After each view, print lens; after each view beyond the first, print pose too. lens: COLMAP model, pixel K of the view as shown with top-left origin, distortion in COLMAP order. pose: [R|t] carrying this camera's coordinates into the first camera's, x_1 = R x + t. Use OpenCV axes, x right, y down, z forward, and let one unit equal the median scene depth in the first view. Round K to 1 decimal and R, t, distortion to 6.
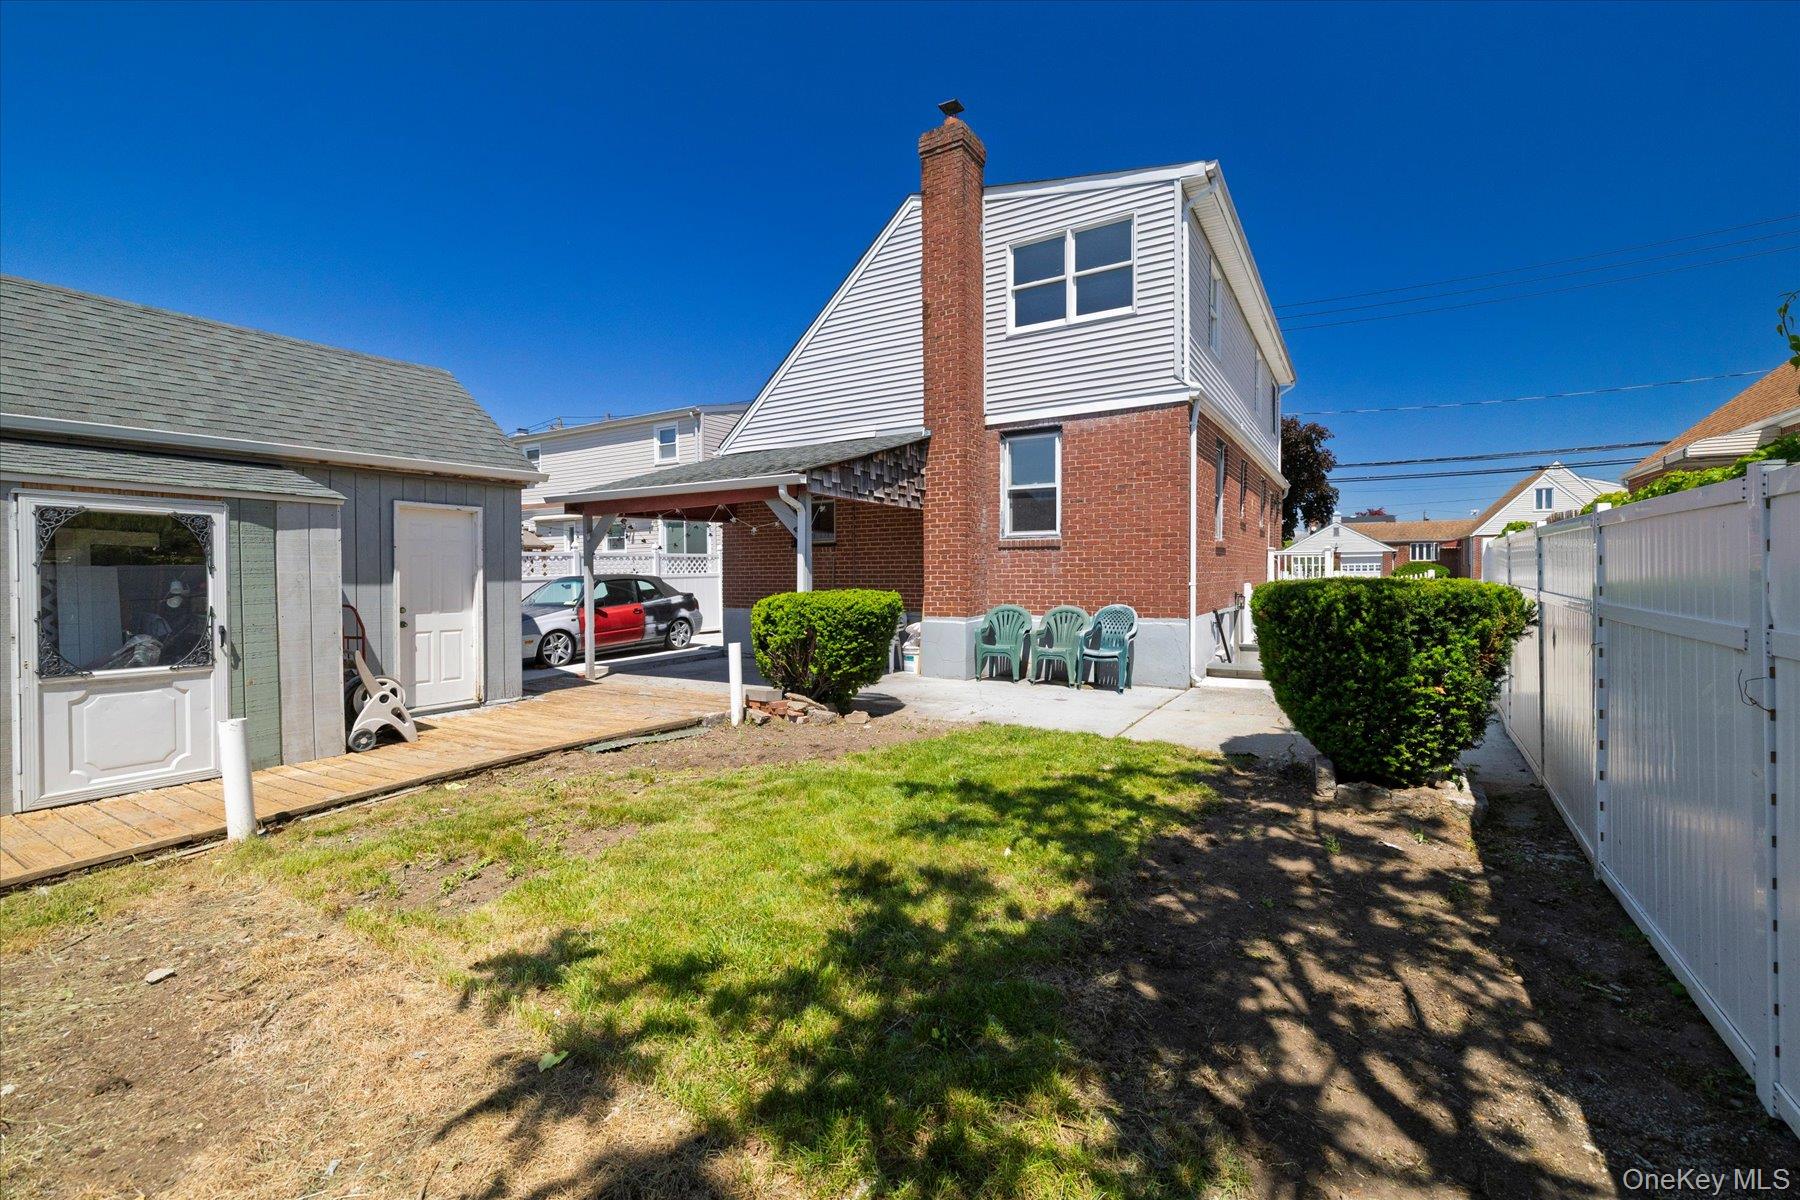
lens RADIAL K [[752.4, 0, 910.1], [0, 752.4, 578.2], [0, 0, 1]] dist [0.003700, 0.000461]
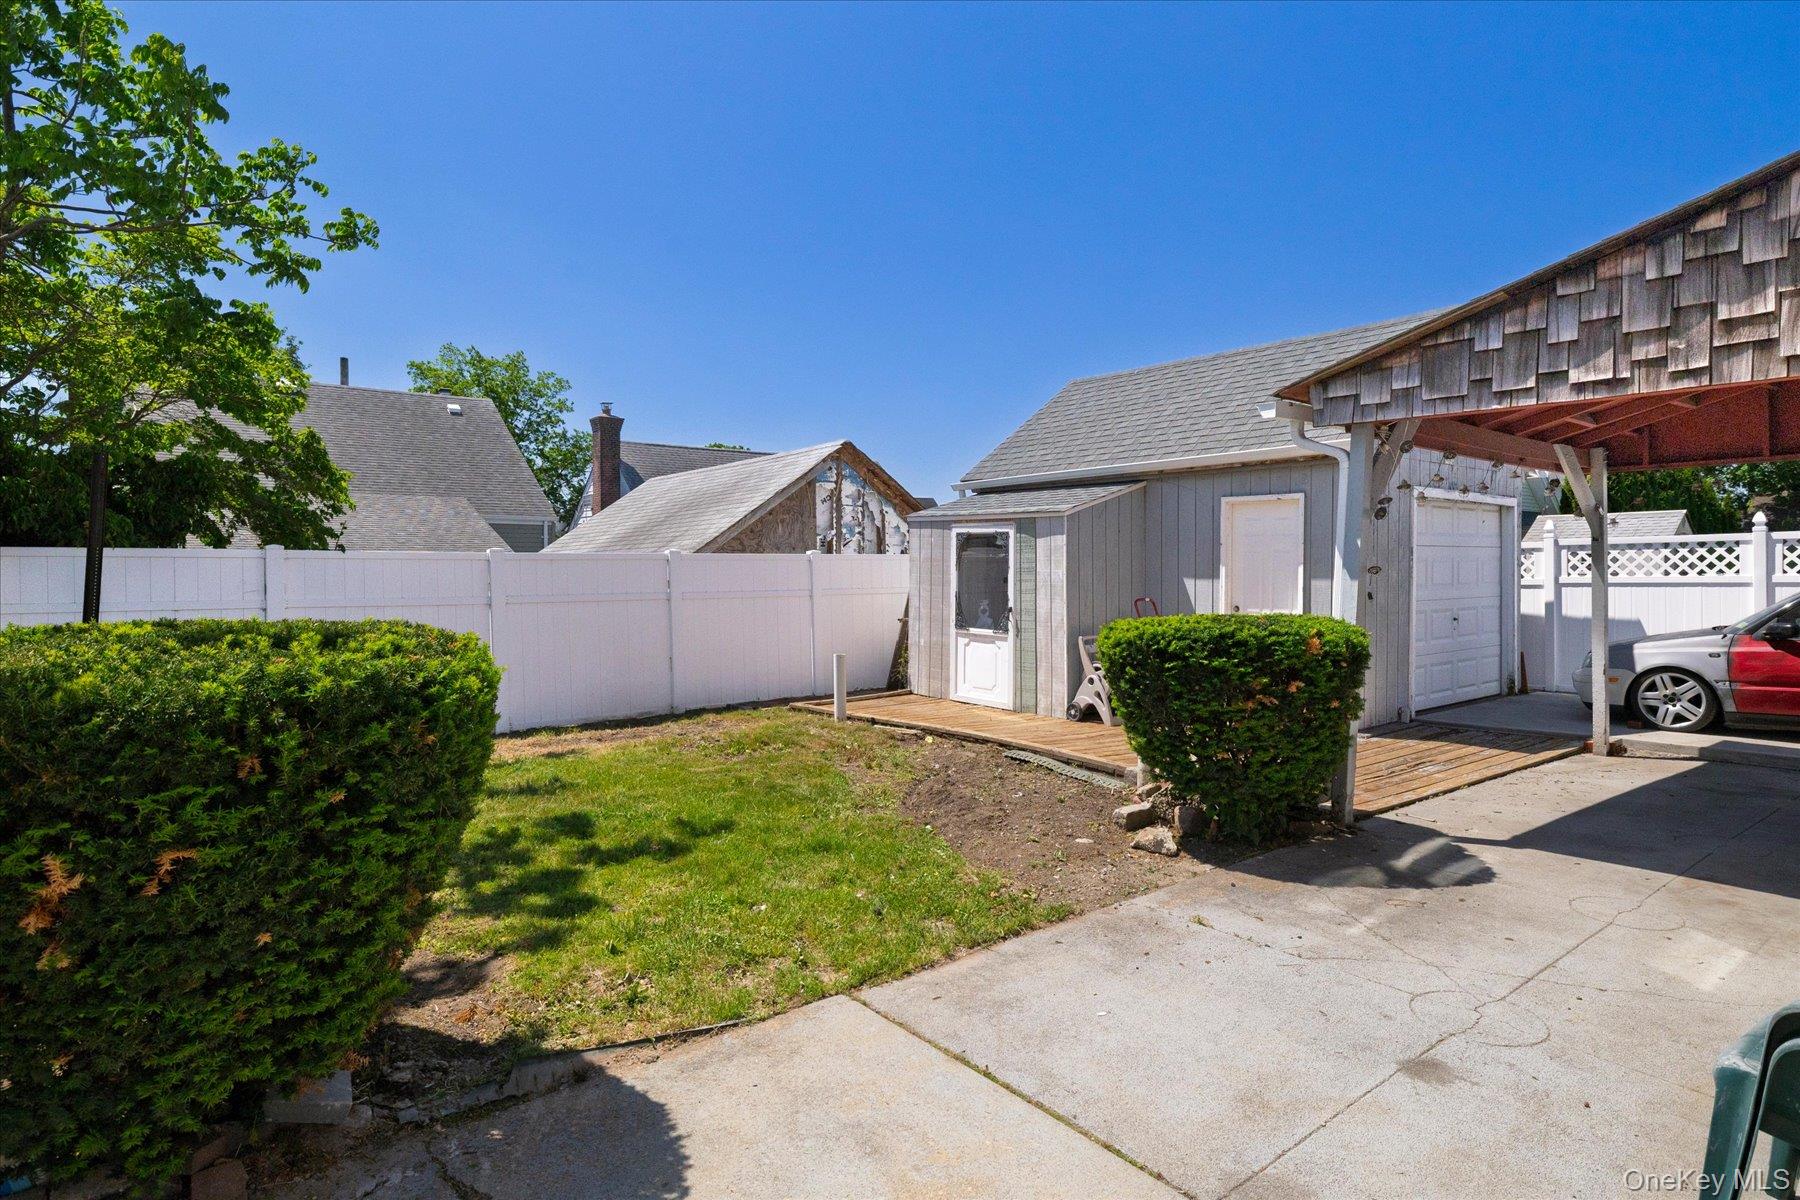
lens RADIAL K [[969.2, 0, 906.1], [0, 969.2, 577.2], [0, 0, 1]] dist [-0.002094, -0.000844]
pose [[-0.350042, 0.021178, -0.936495, 0.503316], [-0.001818, 0.999727, 0.023288, -0.020697], [0.936732, 0.009855, -0.349908, 0.811935]]
